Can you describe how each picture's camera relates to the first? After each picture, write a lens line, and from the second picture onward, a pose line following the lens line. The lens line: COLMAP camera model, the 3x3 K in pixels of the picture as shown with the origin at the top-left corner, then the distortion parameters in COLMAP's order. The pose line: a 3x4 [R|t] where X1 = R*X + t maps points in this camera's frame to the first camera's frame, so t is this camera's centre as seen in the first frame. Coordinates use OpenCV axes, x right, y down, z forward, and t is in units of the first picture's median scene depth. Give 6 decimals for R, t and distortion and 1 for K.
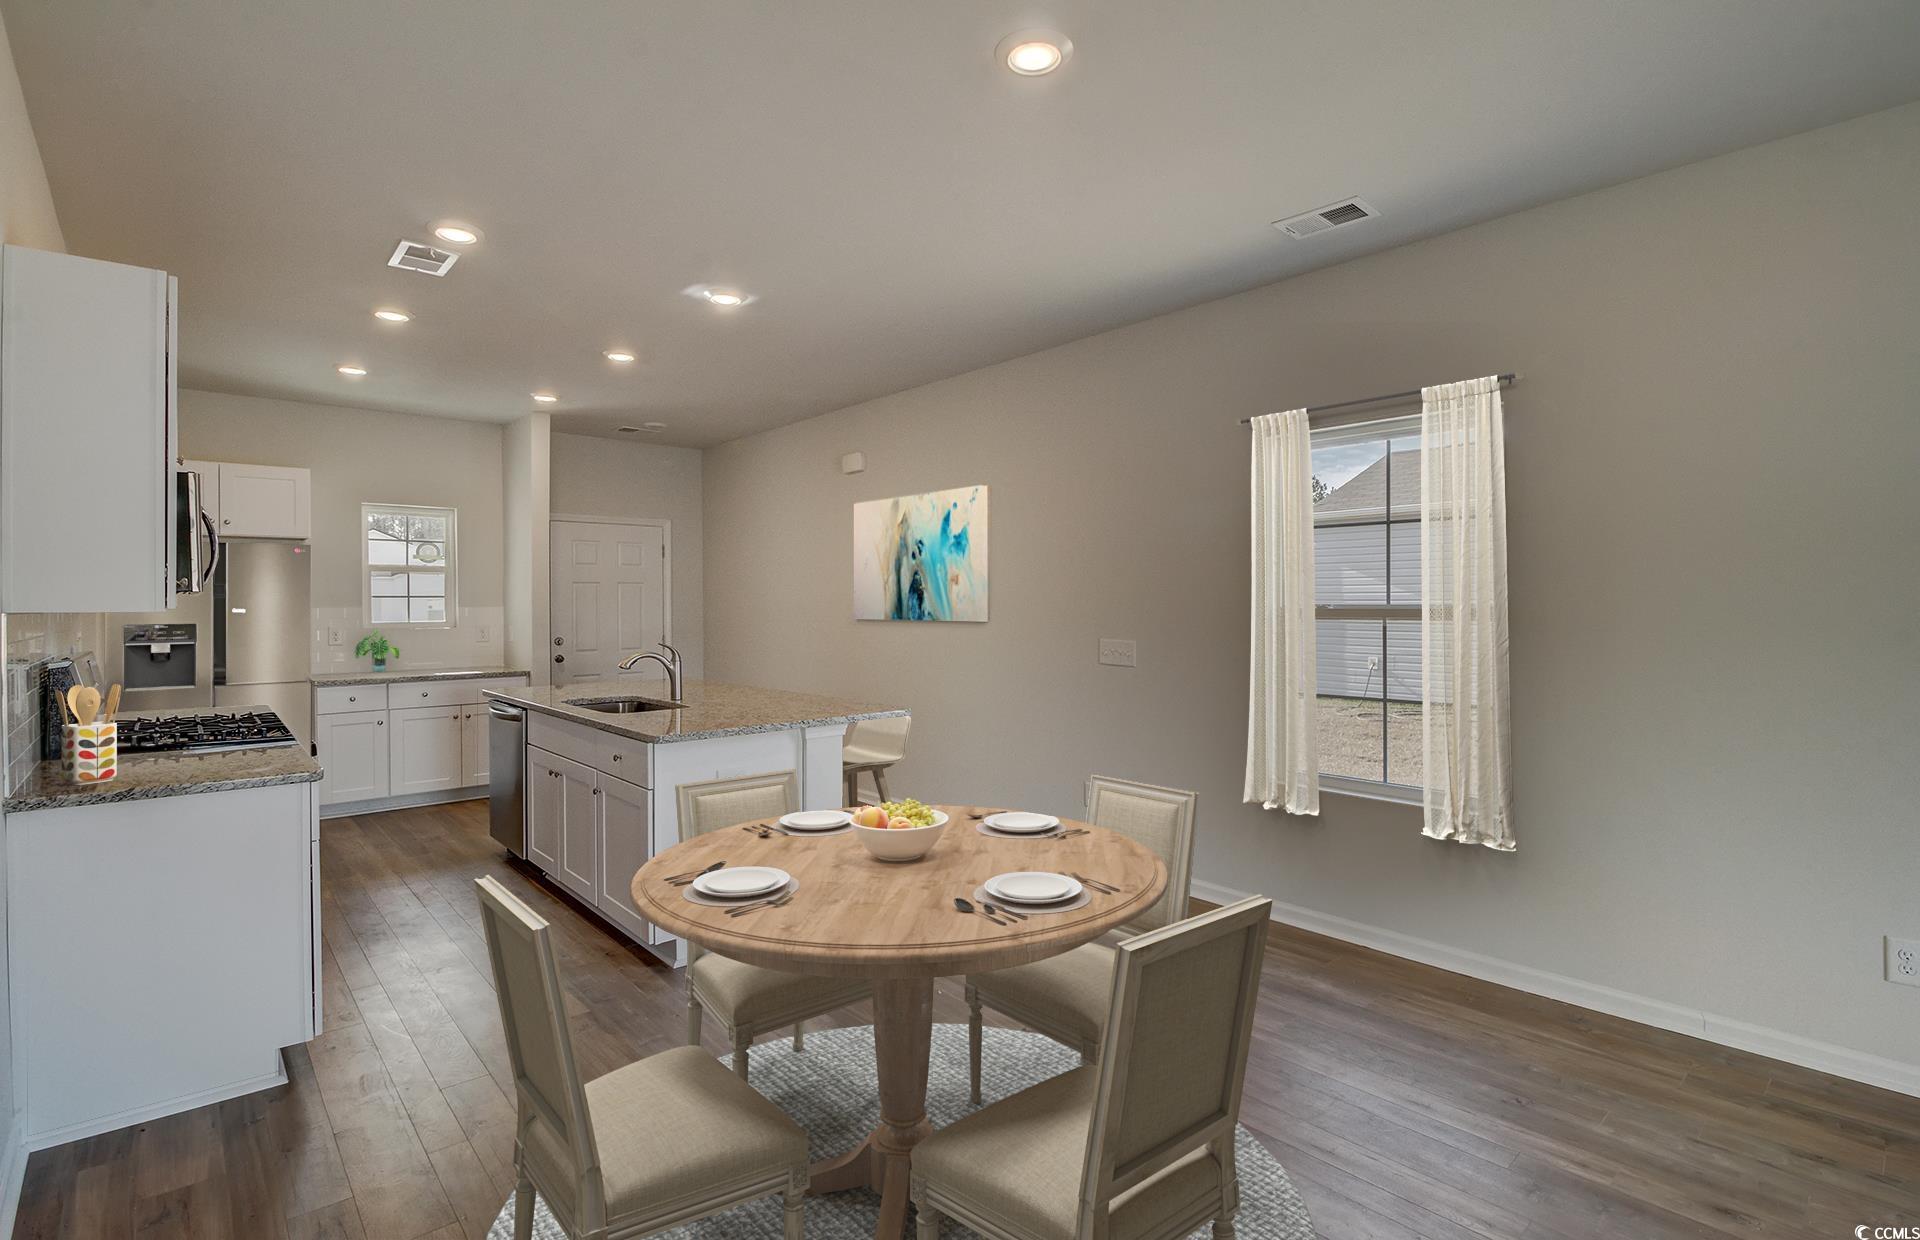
lens RADIAL K [[928.4, 0, 973.5], [0, 928.4, 601.7], [0, 0, 1]] dist [-0.019754, -0.001855]
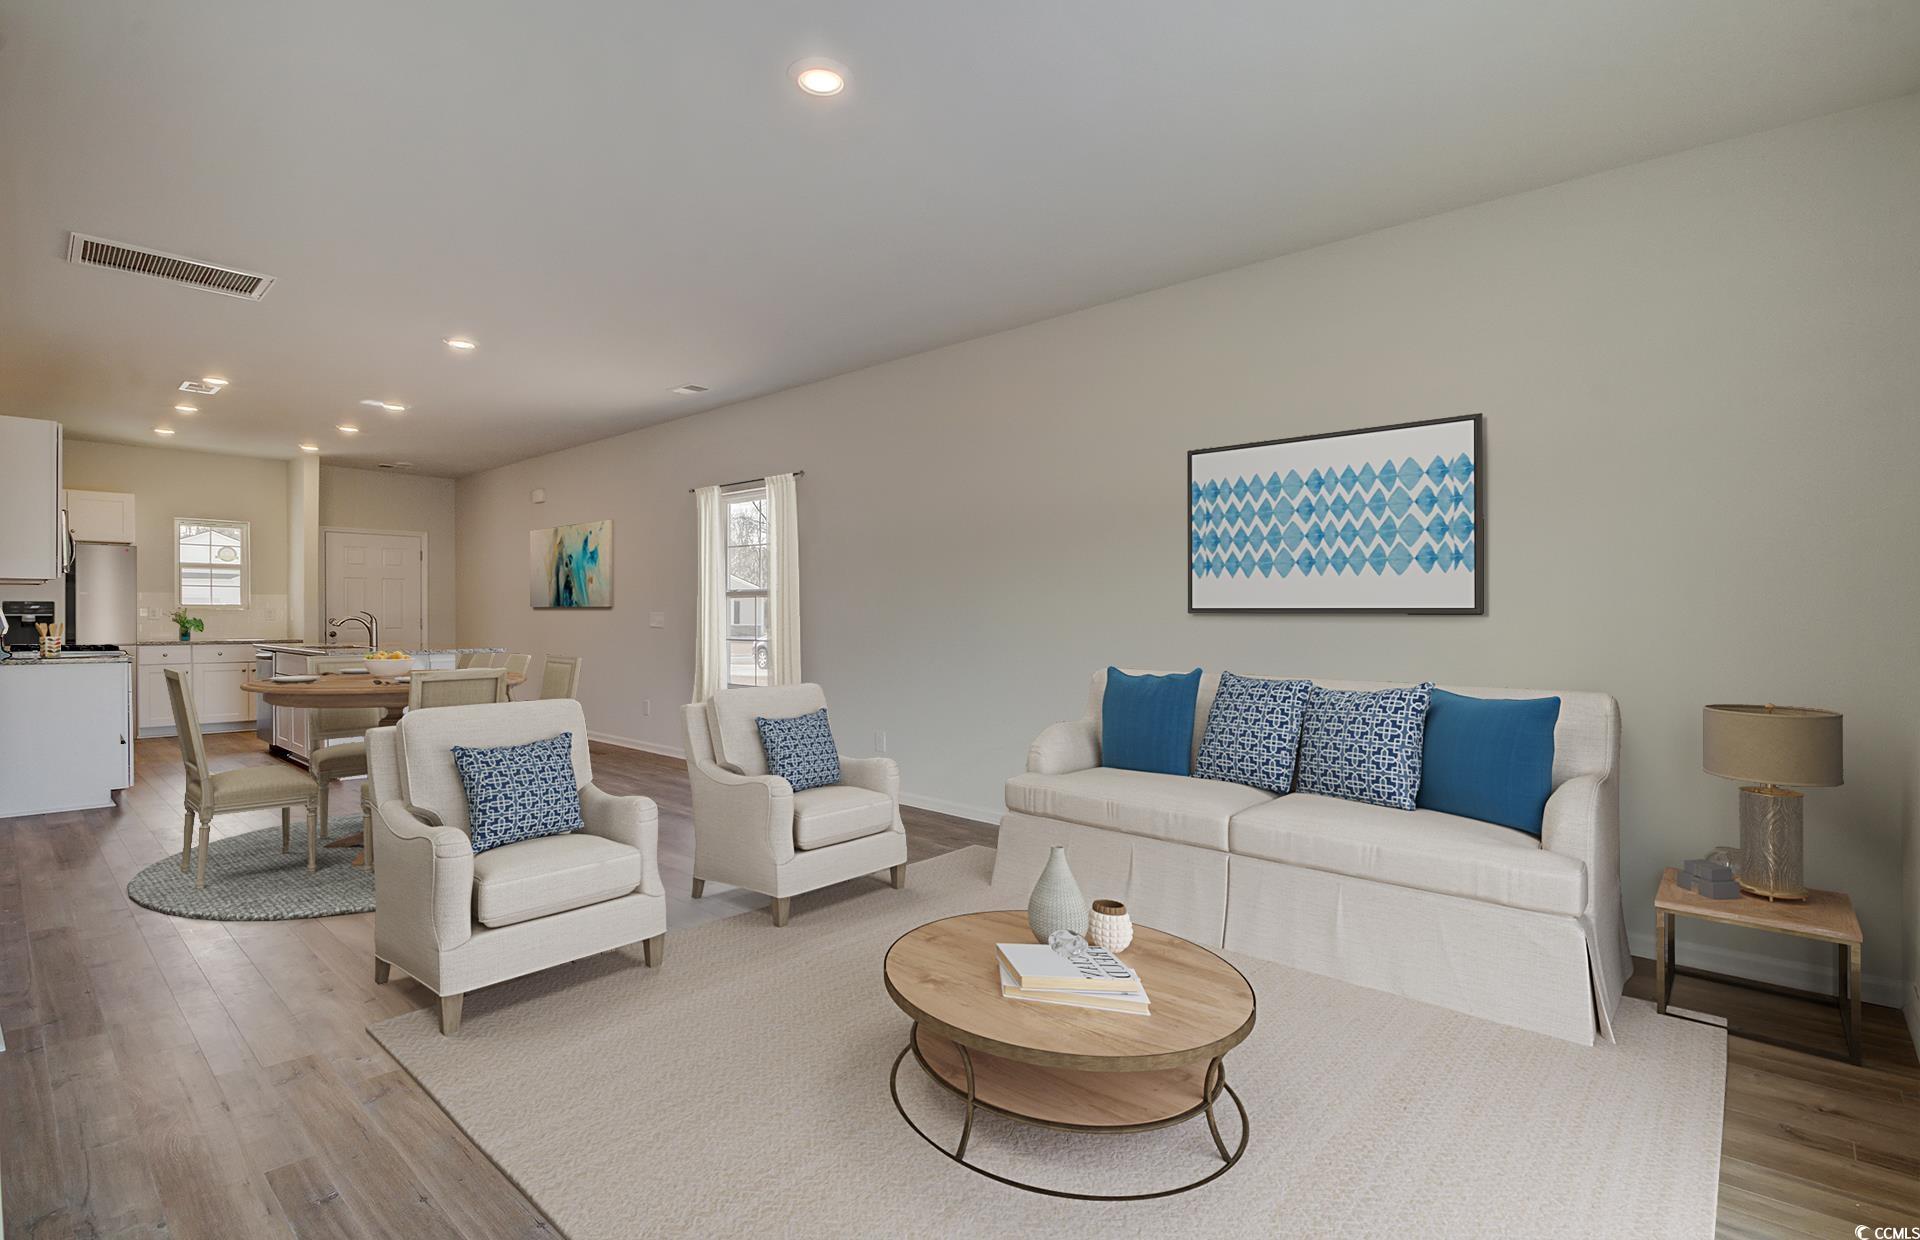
lens RADIAL K [[928.4, 0, 962.4], [0, 928.4, 632.6], [0, 0, 1]] dist [-0.019754, -0.001855]
pose [[0.994600, 0.014811, 0.102722, 0.415251], [-0.017687, 0.999475, 0.027141, 0.008263], [-0.102266, -0.028811, 0.994340, -0.546981]]
